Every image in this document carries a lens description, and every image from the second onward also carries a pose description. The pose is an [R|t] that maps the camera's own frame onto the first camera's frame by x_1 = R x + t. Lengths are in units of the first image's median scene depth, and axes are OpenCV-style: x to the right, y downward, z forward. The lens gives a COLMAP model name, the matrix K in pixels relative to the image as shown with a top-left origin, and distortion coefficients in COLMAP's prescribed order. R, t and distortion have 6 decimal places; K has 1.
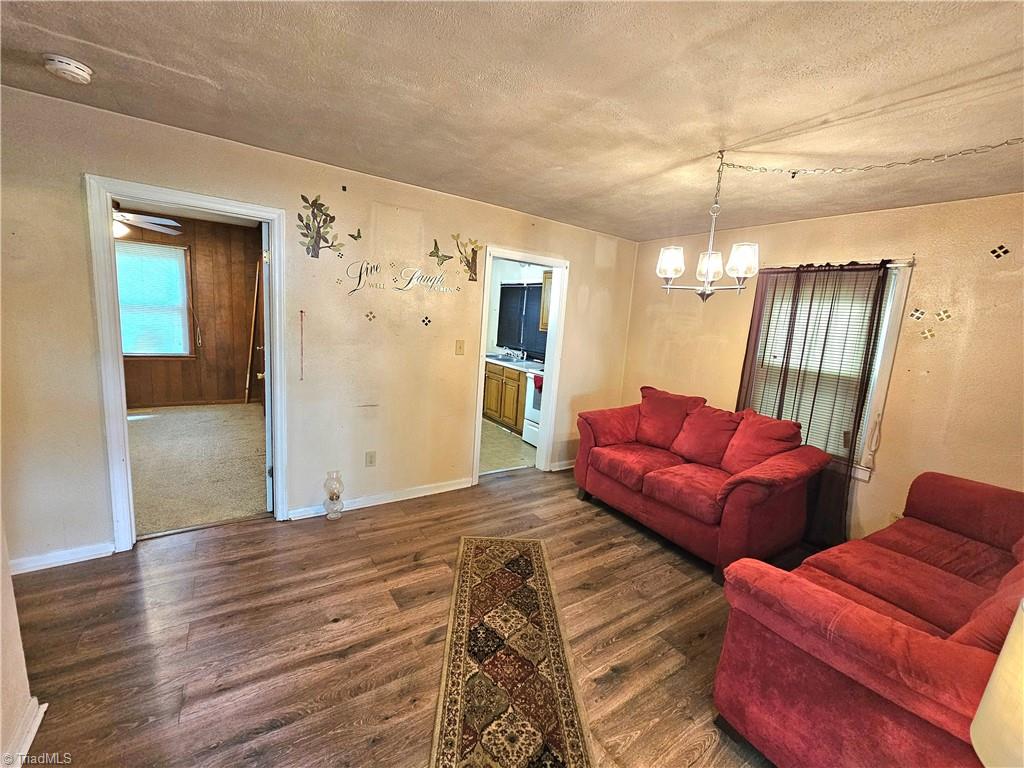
lens RADIAL K [[419.1, 0, 511.7], [0, 419.1, 380.8], [0, 0, 1]] dist [0.000052, 0.001601]
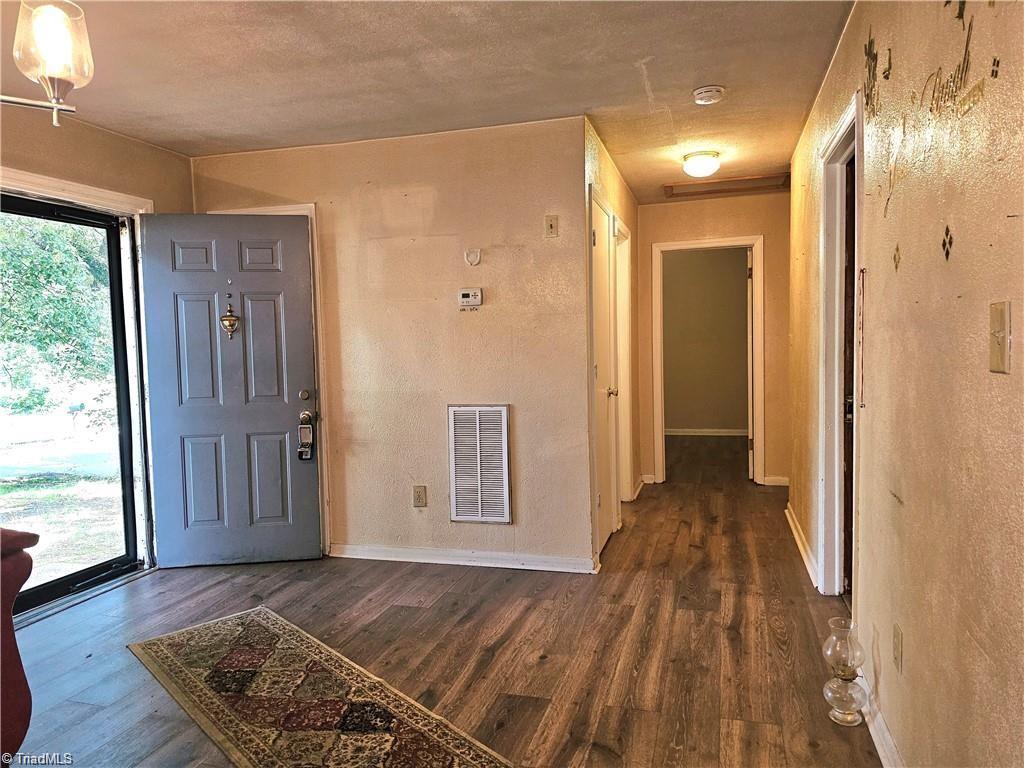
lens RADIAL K [[684.4, 0, 522.8], [0, 684.4, 383.4], [0, 0, 1]] dist [0.045370, -0.028459]
pose [[-0.762588, -0.010390, -0.646801, 0.471419], [-0.125643, 0.983209, 0.132341, -0.120141], [0.634566, 0.182188, -0.751089, 1.847240]]
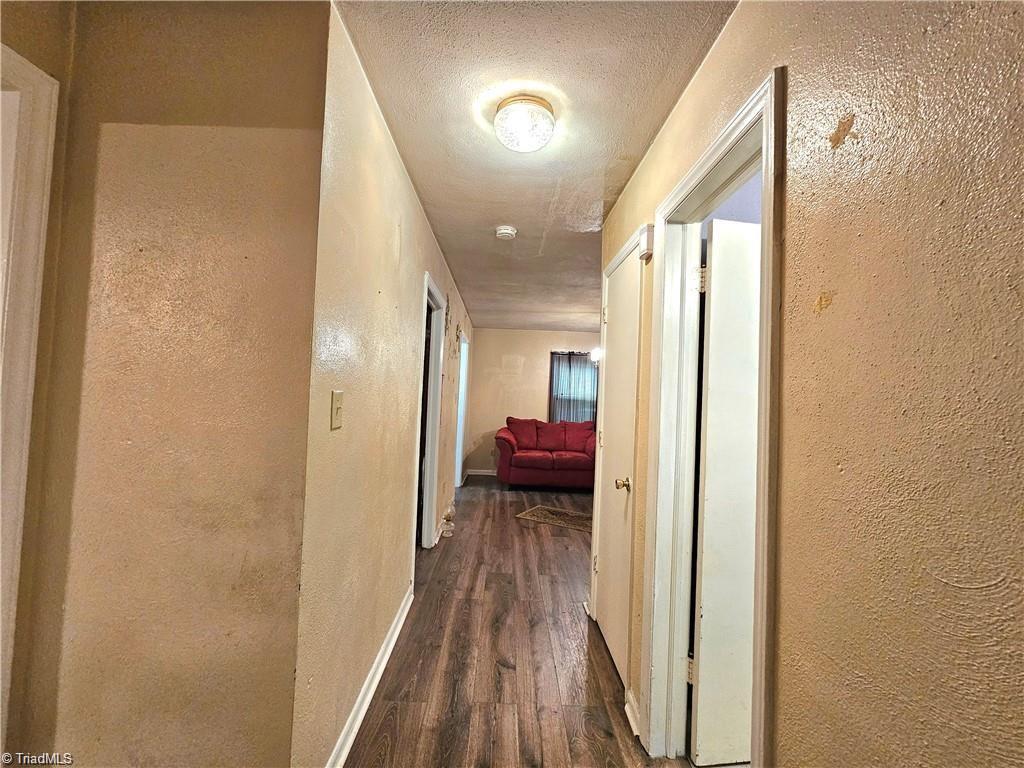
lens RADIAL K [[419.1, 0, 509.0], [0, 419.1, 380.4], [0, 0, 1]] dist [0.000052, 0.001601]
pose [[0.543181, -0.021504, 0.839340, -1.993861], [0.128685, 0.989993, -0.057915, -0.060754], [-0.829696, 0.139469, 0.540512, 0.139400]]
